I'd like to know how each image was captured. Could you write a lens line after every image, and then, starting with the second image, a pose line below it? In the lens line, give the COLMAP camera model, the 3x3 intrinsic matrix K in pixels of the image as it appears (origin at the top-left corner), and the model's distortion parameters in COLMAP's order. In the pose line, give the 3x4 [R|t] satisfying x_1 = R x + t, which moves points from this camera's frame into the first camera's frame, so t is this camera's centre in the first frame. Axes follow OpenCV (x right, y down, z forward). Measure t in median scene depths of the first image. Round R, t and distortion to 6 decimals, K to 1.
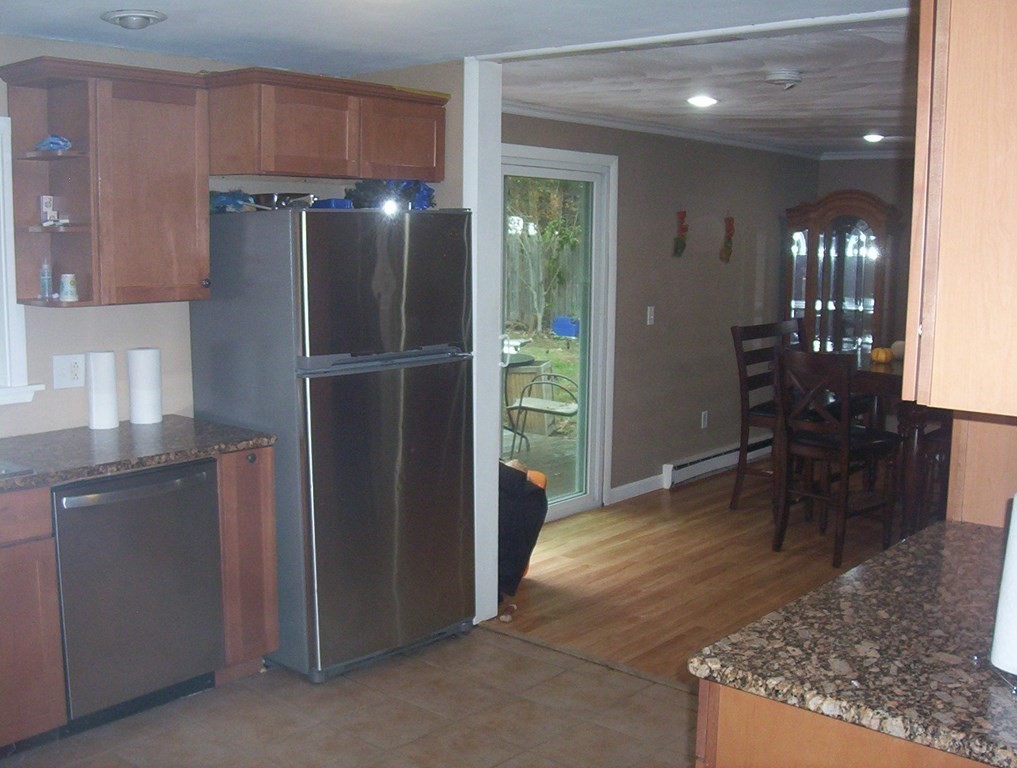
lens RADIAL K [[1106.1, 0, 502.7], [0, 1106.1, 386.8], [0, 0, 1]] dist [-0.193140, 0.198913]
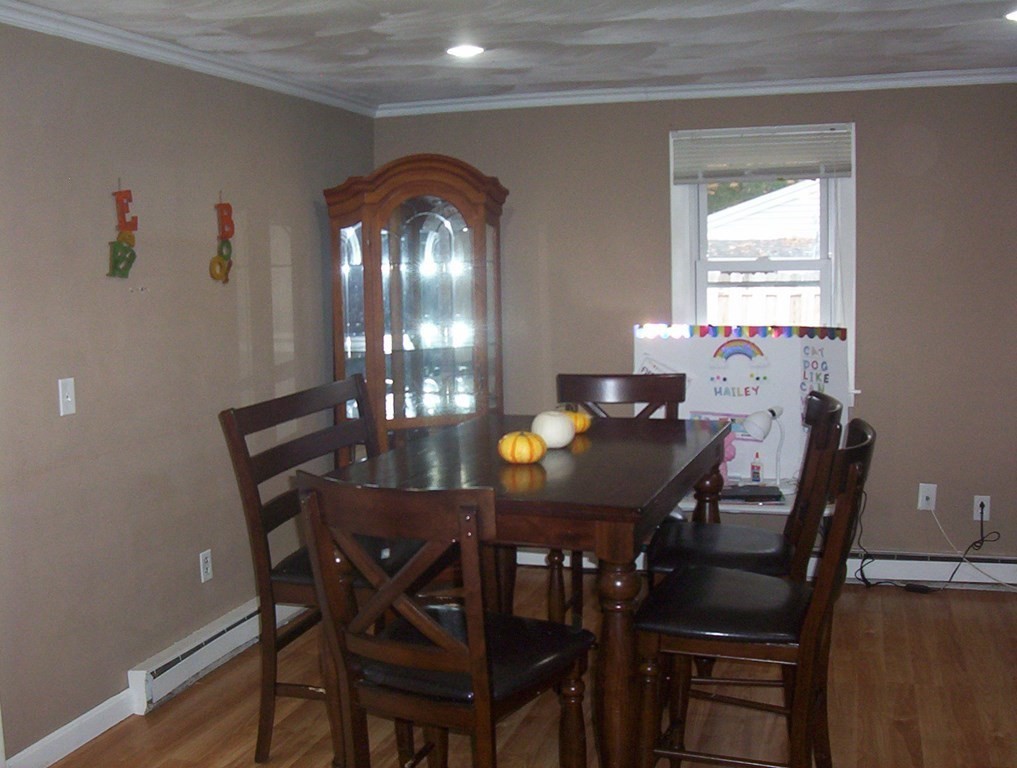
lens RADIAL K [[1106.1, 0, 502.7], [0, 1106.1, 386.8], [0, 0, 1]] dist [-0.193140, 0.198913]
pose [[0.924105, -0.076758, 0.374351, 0.130457], [0.084046, 0.996457, -0.003156, -0.049069], [-0.372783, 0.034379, 0.927282, 0.452564]]
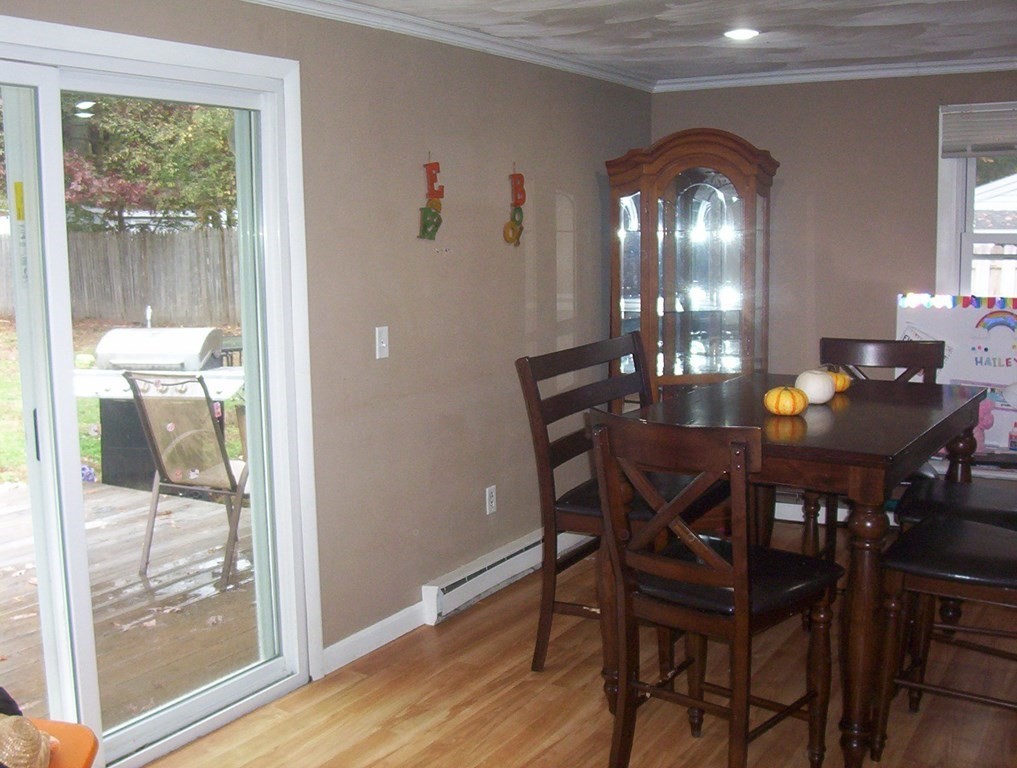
lens RADIAL K [[1106.1, 0, 502.7], [0, 1106.1, 386.8], [0, 0, 1]] dist [-0.193140, 0.198913]
pose [[0.987725, -0.050513, 0.147813, 0.106637], [0.049216, 0.998711, 0.012421, -0.043810], [-0.148250, -0.004994, 0.988937, 0.401698]]
